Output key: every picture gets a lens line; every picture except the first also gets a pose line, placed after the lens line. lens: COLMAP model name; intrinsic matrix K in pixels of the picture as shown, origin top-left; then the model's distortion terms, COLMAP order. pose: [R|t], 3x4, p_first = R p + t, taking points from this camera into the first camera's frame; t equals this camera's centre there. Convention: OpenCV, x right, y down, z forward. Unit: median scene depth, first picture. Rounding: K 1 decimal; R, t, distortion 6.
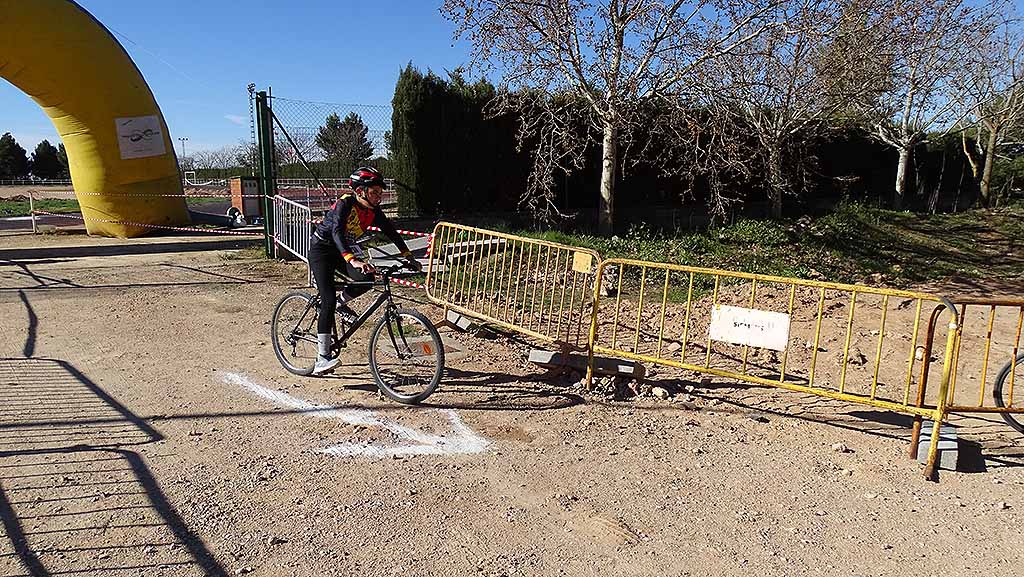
lens RADIAL K [[721.5, 0, 512.0], [0, 721.5, 288.5], [0, 0, 1]] dist [0.001454, 0.006532]
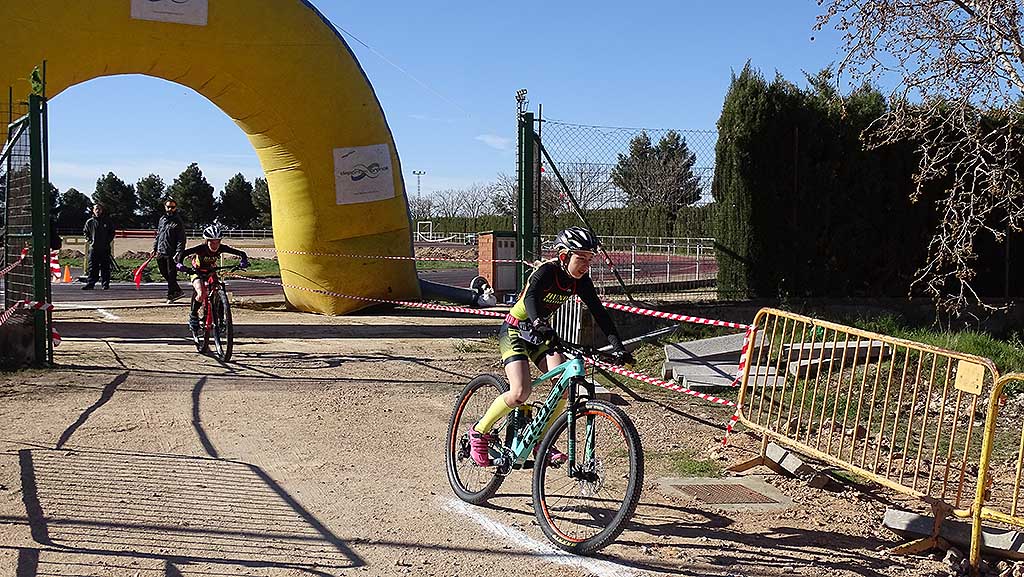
lens RADIAL K [[839.7, 0, 512.0], [0, 839.7, 288.5], [0, 0, 1]] dist [-0.002717, -0.001110]
pose [[0.952980, 0.035137, -0.300991, -0.102275], [-0.066305, 0.993365, -0.093968, -0.025264], [0.295692, 0.109507, 0.948986, 0.225351]]
